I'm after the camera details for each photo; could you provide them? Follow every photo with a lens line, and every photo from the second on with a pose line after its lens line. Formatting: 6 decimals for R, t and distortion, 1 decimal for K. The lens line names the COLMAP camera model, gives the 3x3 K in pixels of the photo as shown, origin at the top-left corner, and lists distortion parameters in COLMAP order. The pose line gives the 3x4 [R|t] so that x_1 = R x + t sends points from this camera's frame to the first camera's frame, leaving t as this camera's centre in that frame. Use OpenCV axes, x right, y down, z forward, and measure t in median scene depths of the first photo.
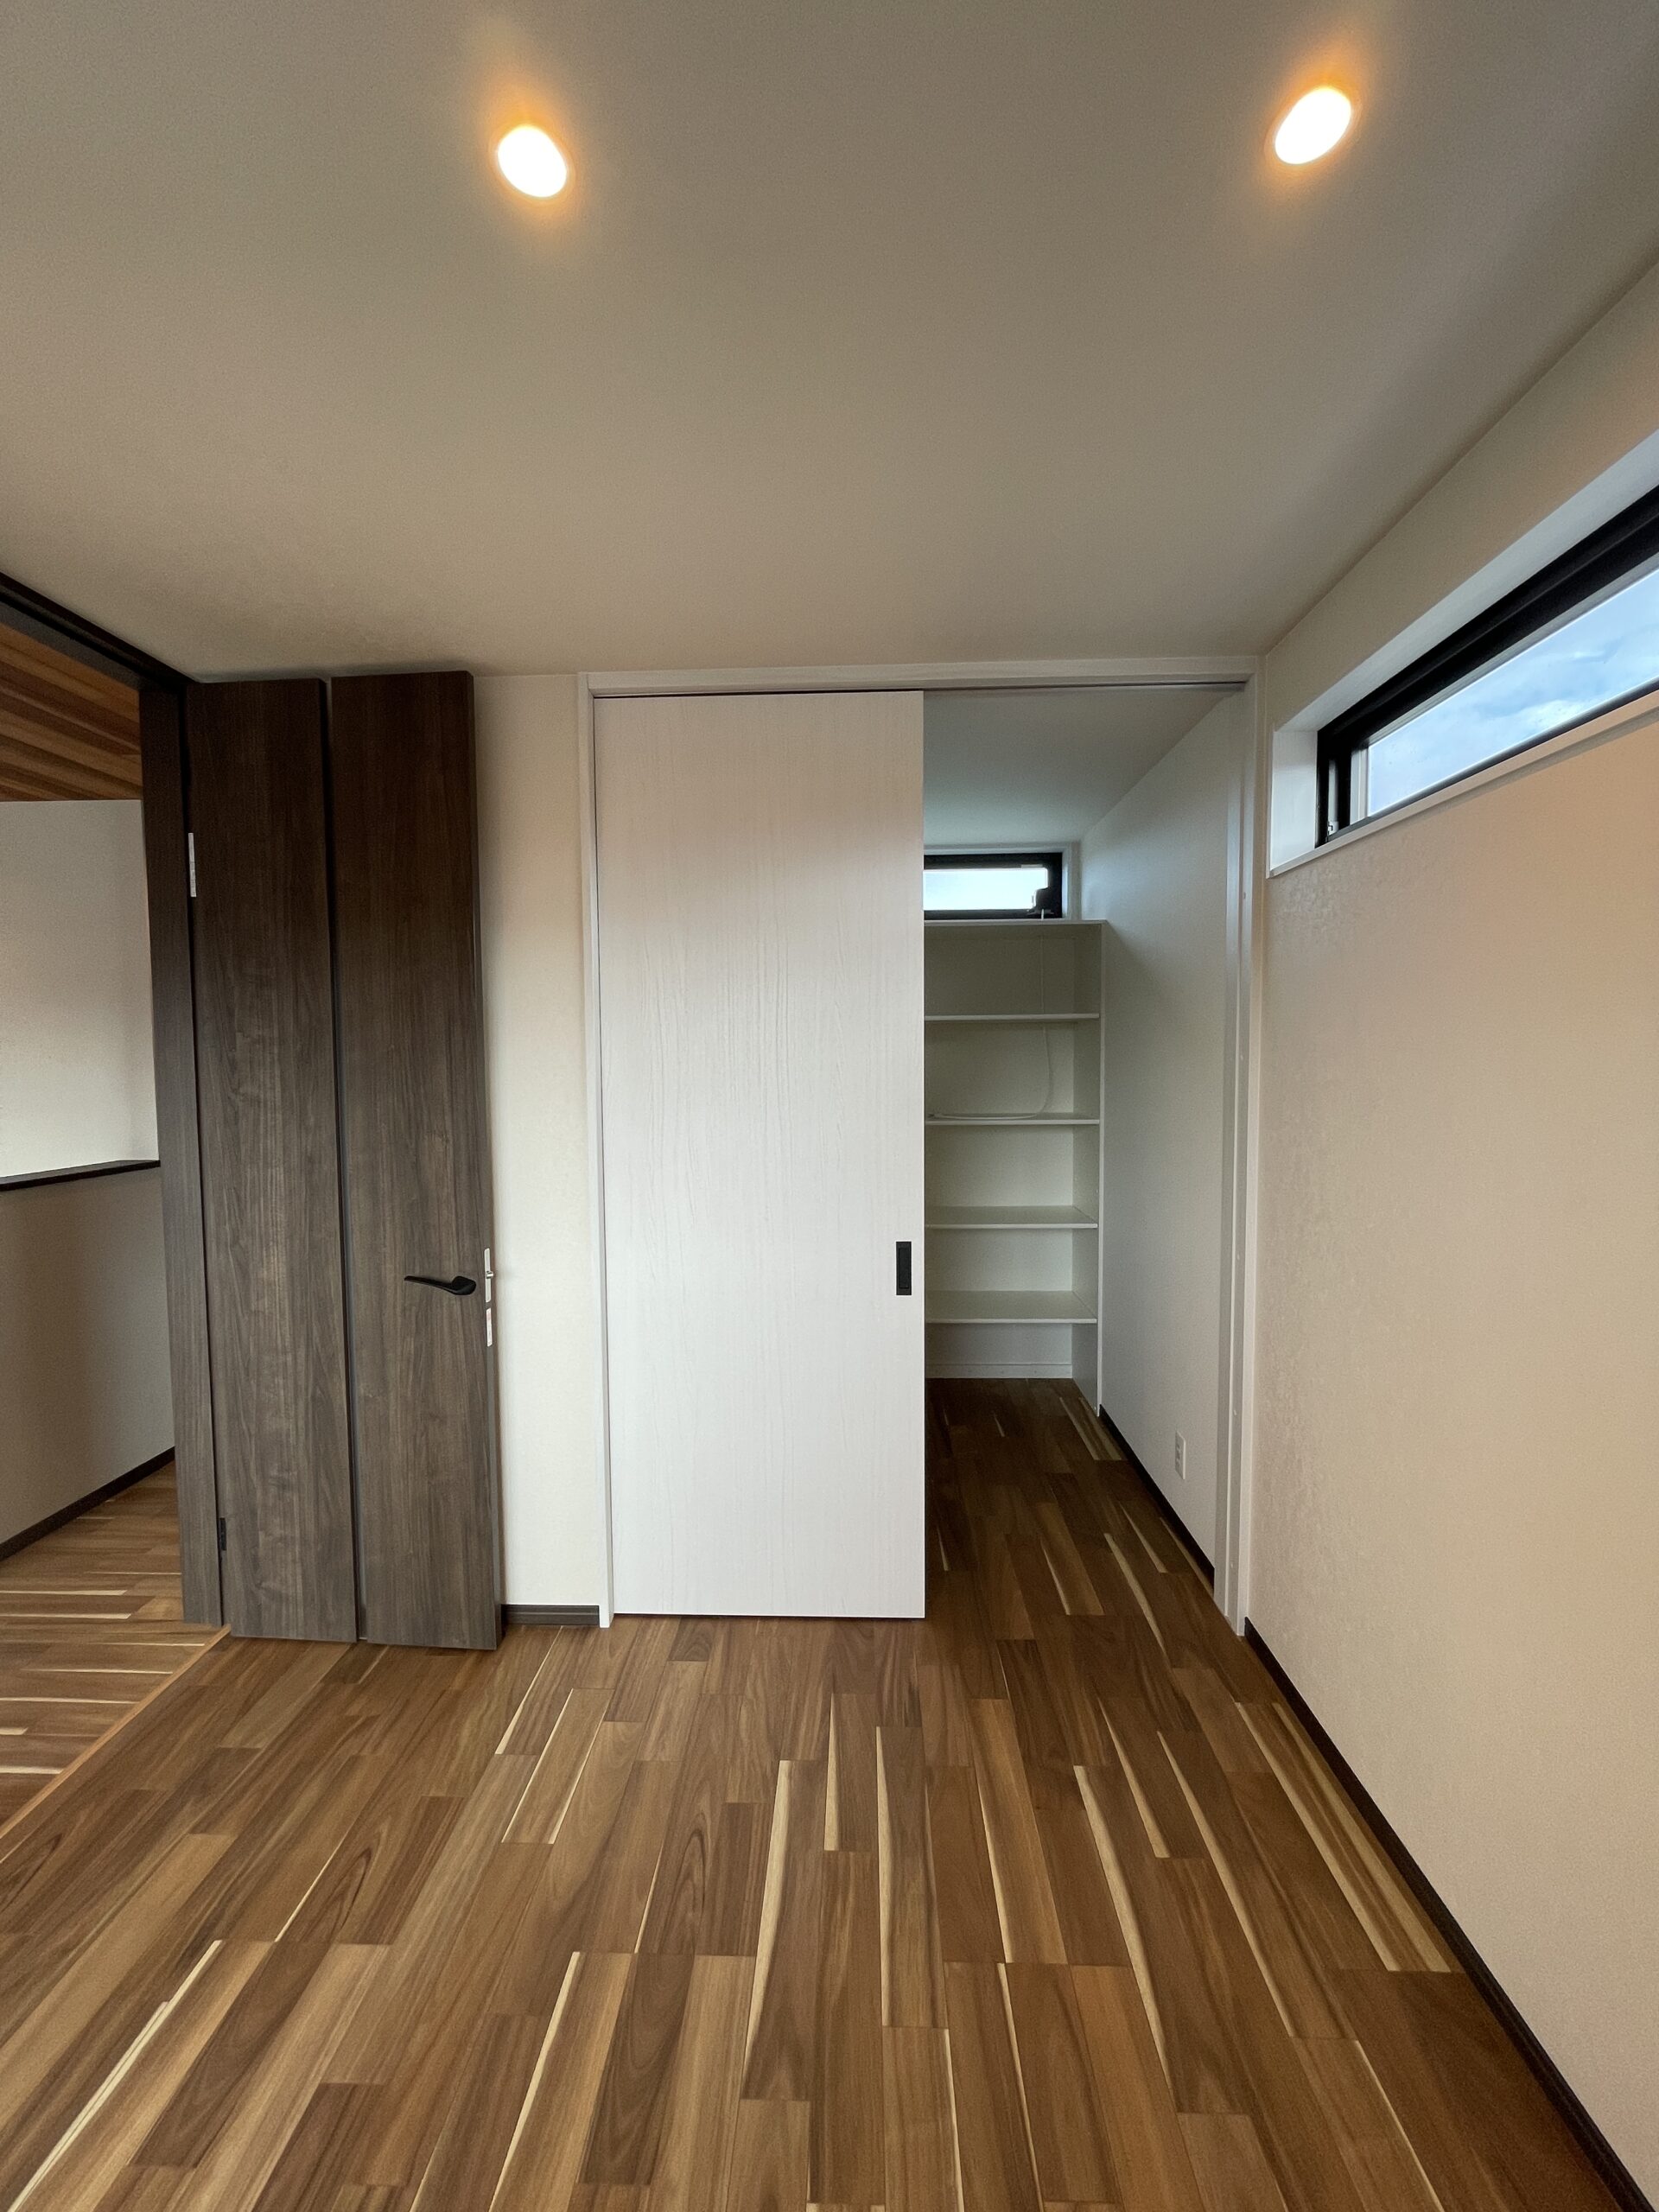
lens RADIAL K [[889.9, 0, 822.5], [0, 889.9, 1103.0], [0, 0, 1]] dist [0.000580, 0.000284]
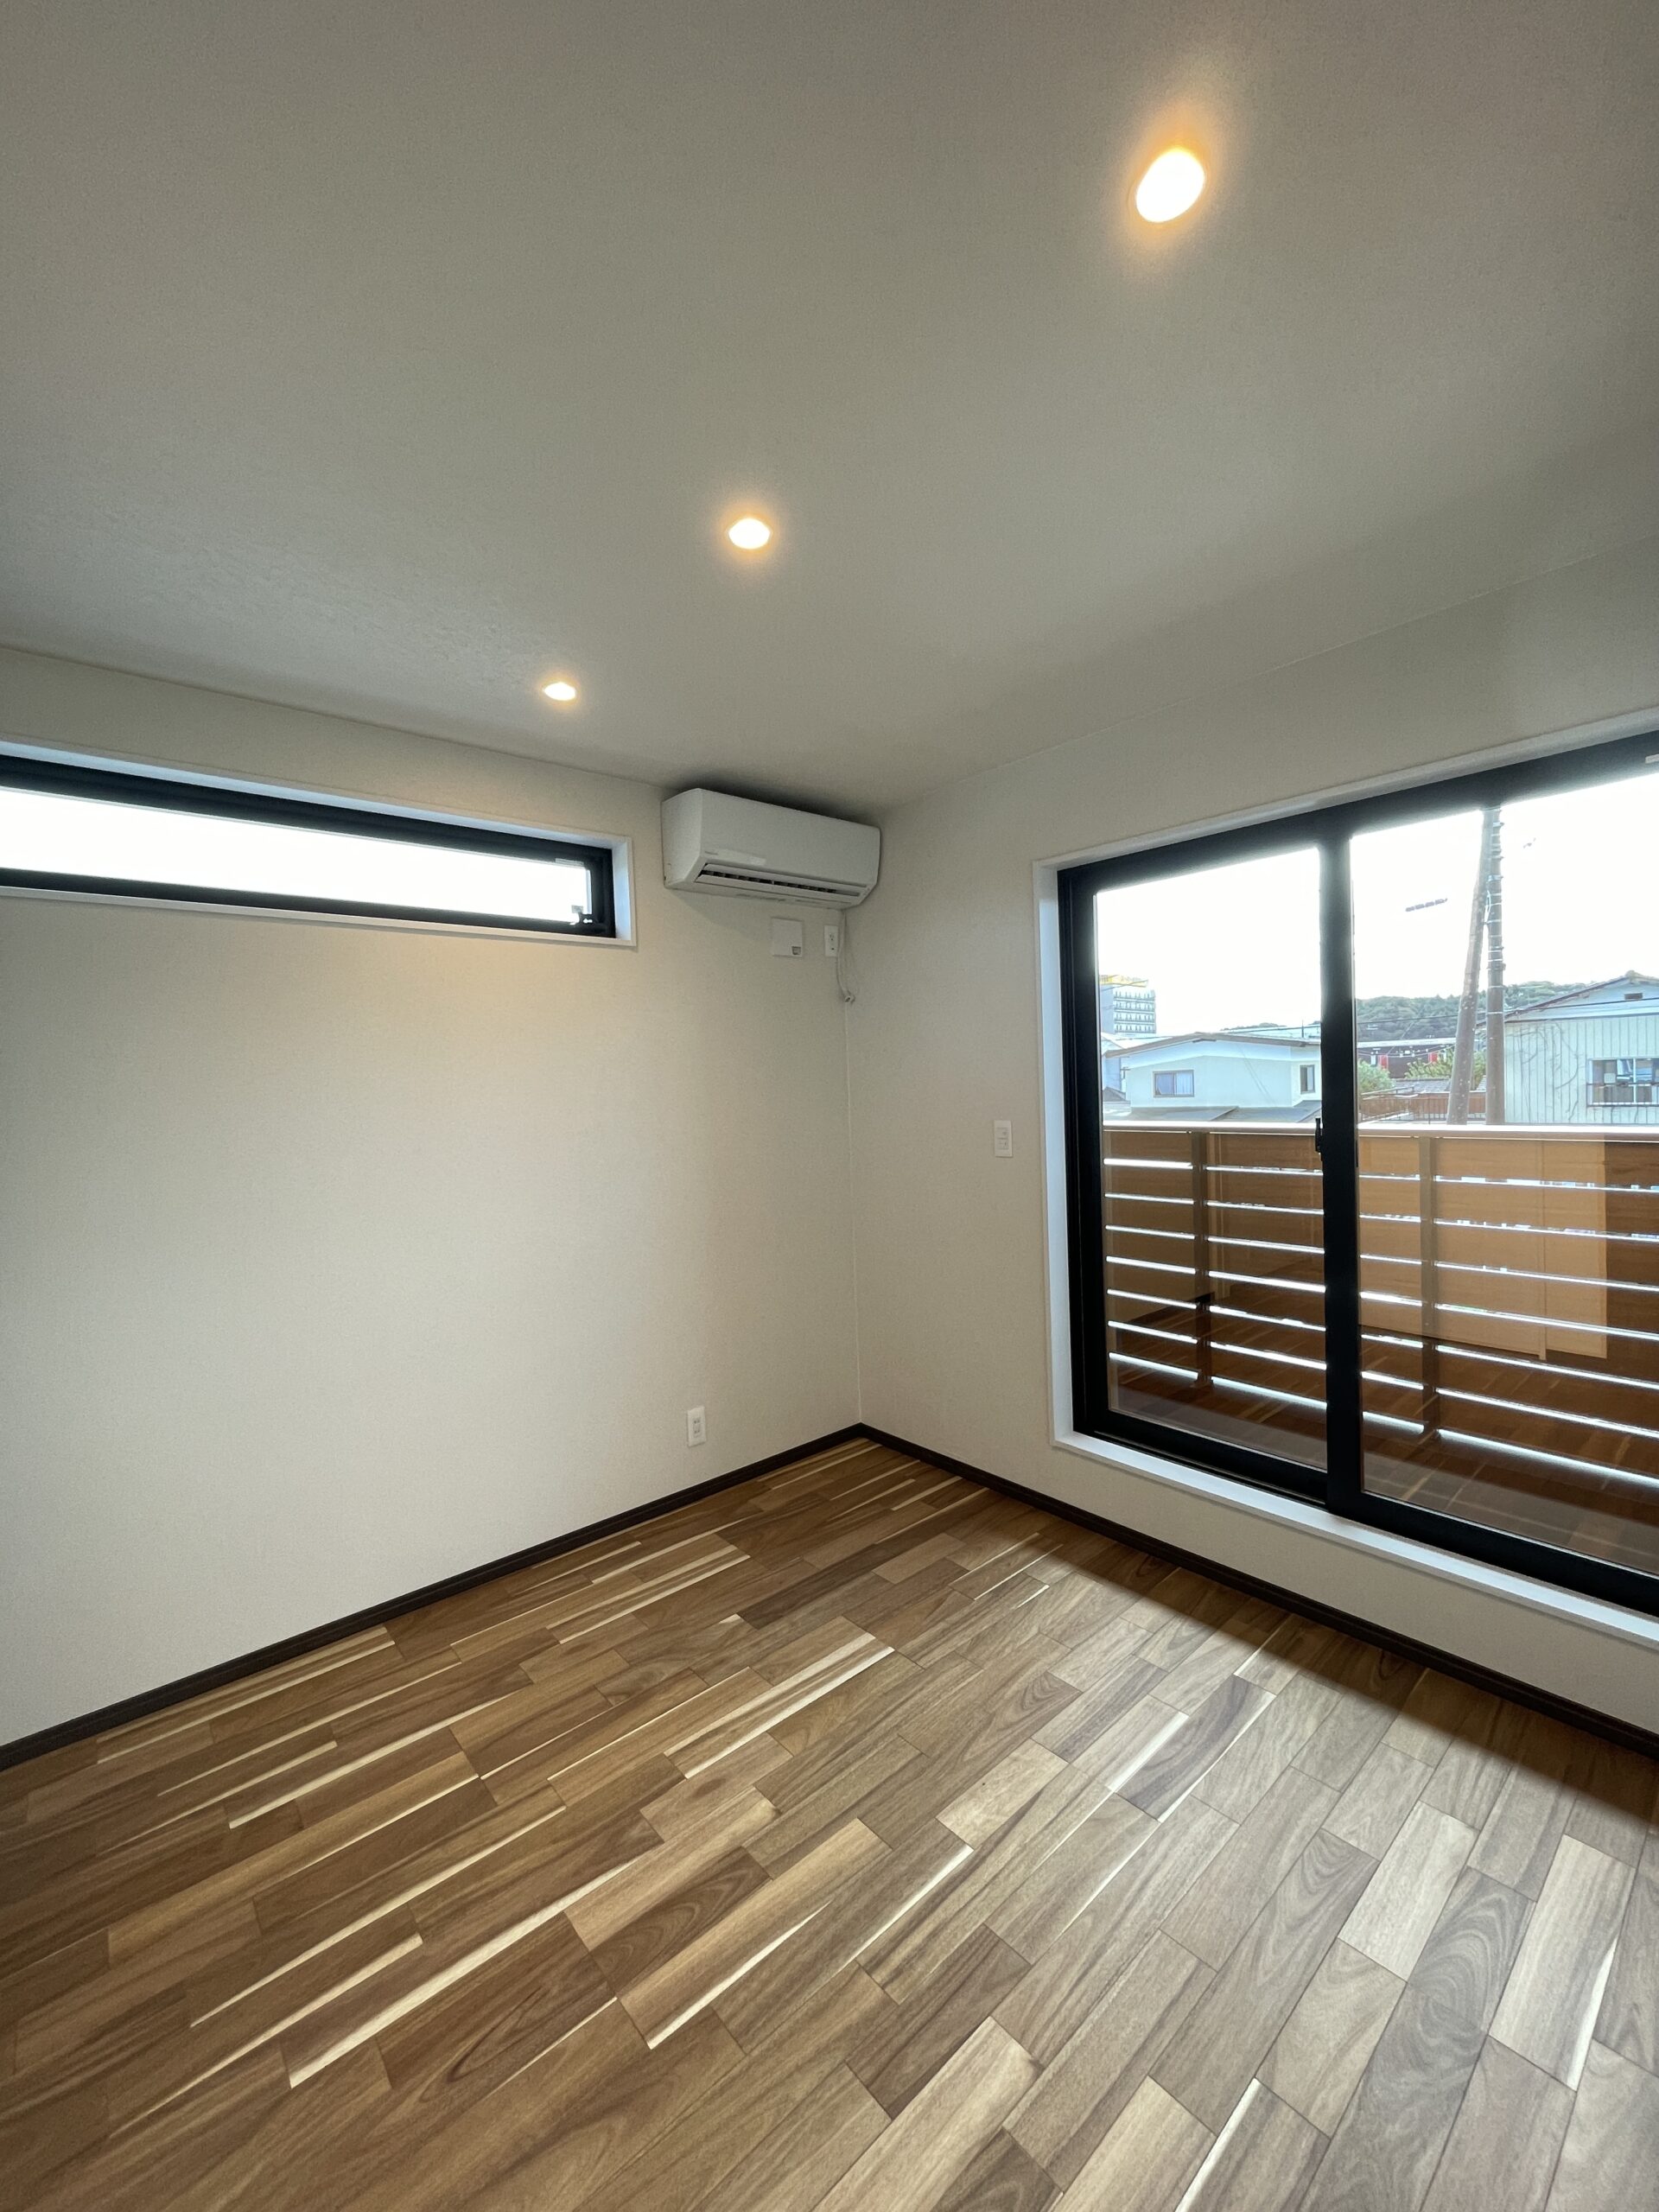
lens RADIAL K [[889.9, 0, 828.5], [0, 889.9, 1107.6], [0, 0, 1]] dist [0.000580, 0.000284]
pose [[-0.681028, 0.015745, 0.732088, -1.113128], [0.077751, 0.995672, 0.050915, -0.020836], [-0.728117, 0.091595, -0.679305, 1.446695]]
